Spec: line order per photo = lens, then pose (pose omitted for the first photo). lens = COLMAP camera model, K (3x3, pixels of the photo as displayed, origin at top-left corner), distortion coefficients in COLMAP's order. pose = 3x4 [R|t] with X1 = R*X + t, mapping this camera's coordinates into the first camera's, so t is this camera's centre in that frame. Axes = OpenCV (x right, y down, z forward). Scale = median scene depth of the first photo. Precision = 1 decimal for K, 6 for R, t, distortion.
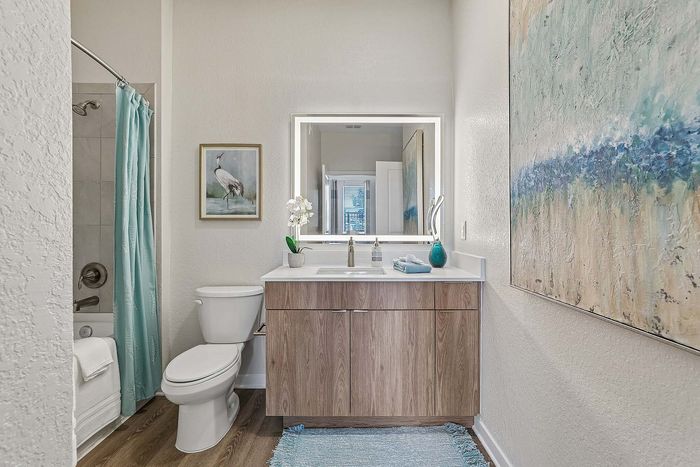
lens RADIAL K [[311.4, 0, 349.4], [0, 311.4, 226.2], [0, 0, 1]] dist [0.018895, 0.000188]
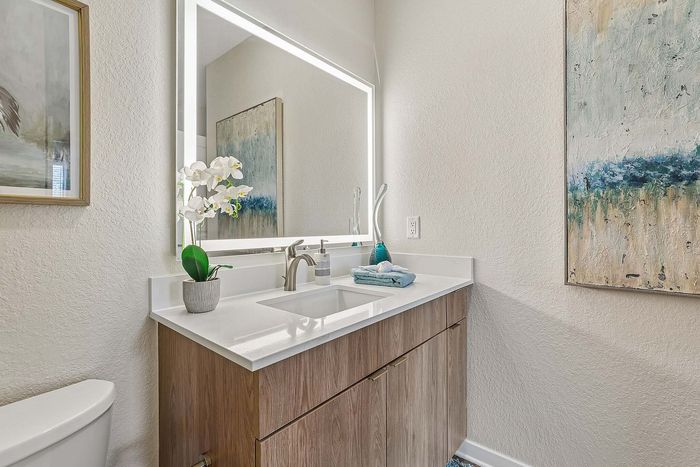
lens RADIAL K [[318.3, 0, 352.1], [0, 318.3, 224.1], [0, 0, 1]] dist [0.003499, 0.000852]
pose [[0.645089, -0.001956, 0.764105, -0.490715], [0.002120, 0.999997, 0.000769, 0.004340], [-0.764104, 0.001124, 0.645092, 0.665682]]
